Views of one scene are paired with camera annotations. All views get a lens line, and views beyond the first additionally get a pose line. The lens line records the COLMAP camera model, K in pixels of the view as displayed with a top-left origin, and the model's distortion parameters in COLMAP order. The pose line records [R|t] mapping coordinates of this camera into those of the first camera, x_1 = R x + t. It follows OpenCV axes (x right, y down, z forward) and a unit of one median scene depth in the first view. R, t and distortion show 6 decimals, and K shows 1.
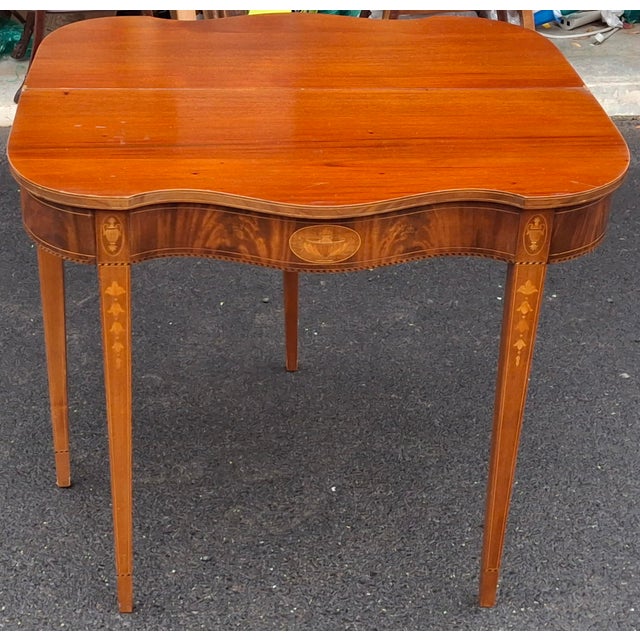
lens RADIAL K [[1270.3, 0, 149.7], [0, 1270.3, 300.2], [0, 0, 1]] dist [0.106849, 0.000000]
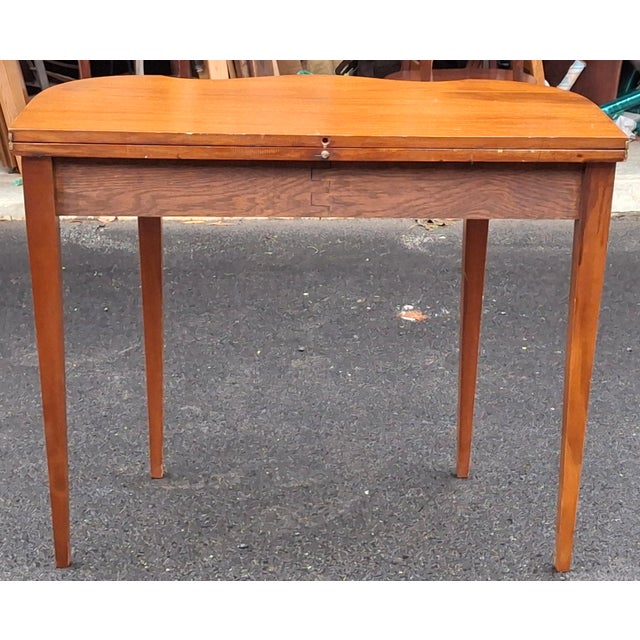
lens RADIAL K [[1270.3, 0, 219.0], [0, 1270.3, 340.0], [0, 0, 1]] dist [0.106849, 0.000000]
pose [[0.999641, 0.008669, 0.025333, -0.002612], [-0.005320, 0.991580, -0.129386, 0.181258], [-0.026241, 0.129205, 0.991271, -0.035921]]
